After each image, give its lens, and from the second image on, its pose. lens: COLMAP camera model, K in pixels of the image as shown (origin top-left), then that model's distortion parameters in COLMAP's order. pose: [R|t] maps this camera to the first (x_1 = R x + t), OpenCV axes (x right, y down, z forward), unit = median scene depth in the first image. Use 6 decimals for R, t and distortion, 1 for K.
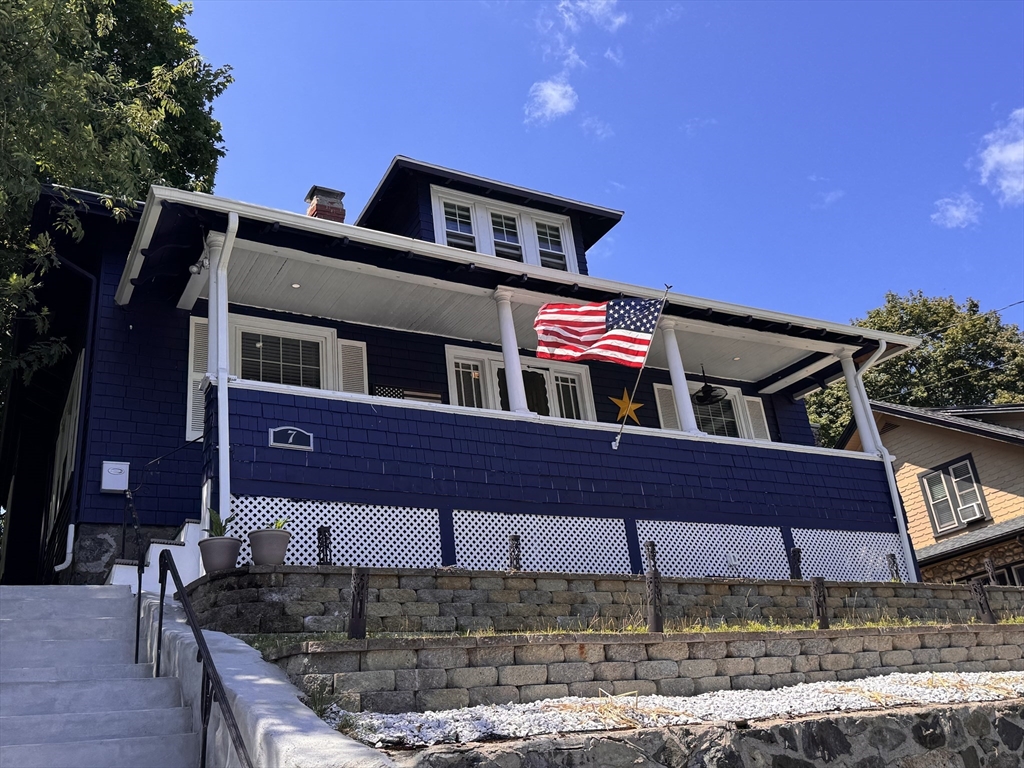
lens RADIAL K [[953.9, 0, 518.8], [0, 953.9, 387.7], [0, 0, 1]] dist [0.200088, -0.453427]
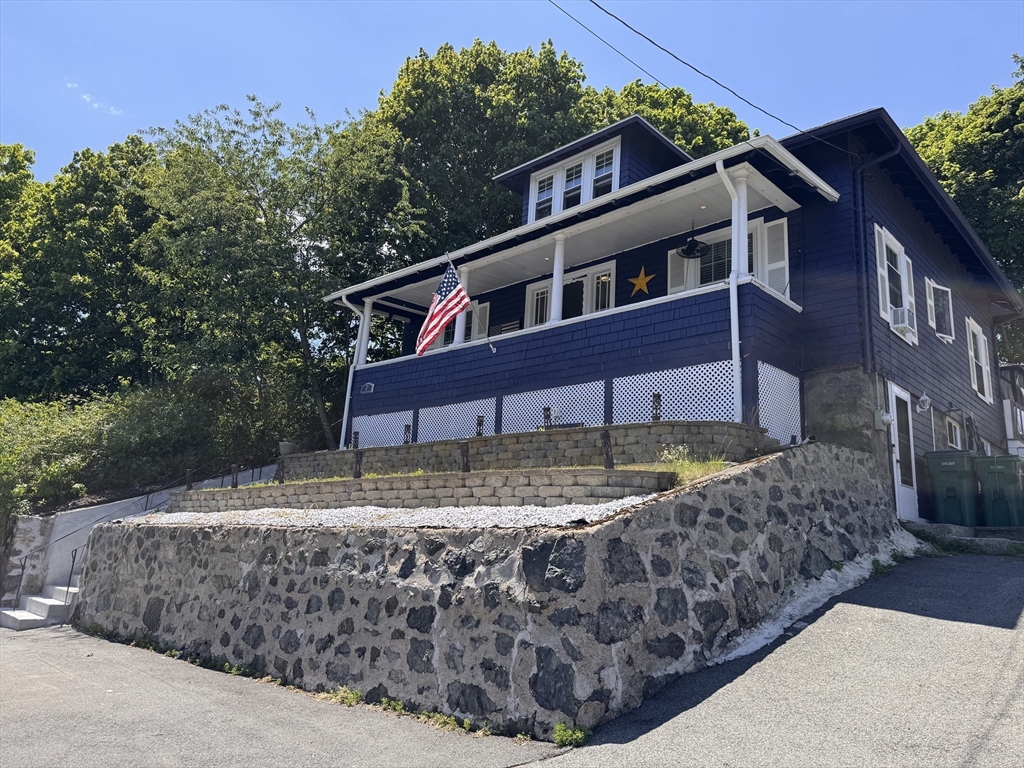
lens RADIAL K [[727.7, 0, 512.0], [0, 727.7, 384.0], [0, 0, 1]] dist [0.119493, -0.186009]
pose [[0.292884, -0.113848, -0.949346, 1.316631], [0.289892, 0.956725, -0.025298, 0.168005], [0.911143, -0.267798, 0.313213, 0.740580]]
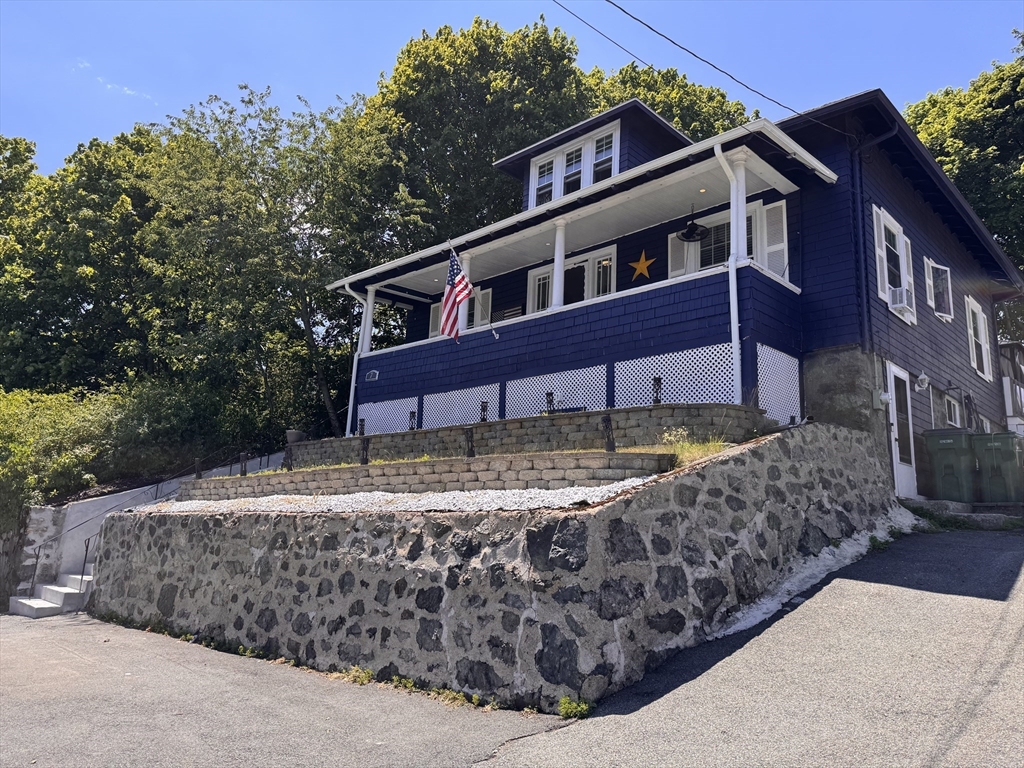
lens RADIAL K [[727.7, 0, 512.0], [0, 727.7, 384.0], [0, 0, 1]] dist [0.119493, -0.186009]
pose [[0.286024, -0.098280, -0.953169, 1.330591], [0.304551, 0.952472, -0.006819, 0.167381], [0.908537, -0.288338, 0.302361, 0.737966]]
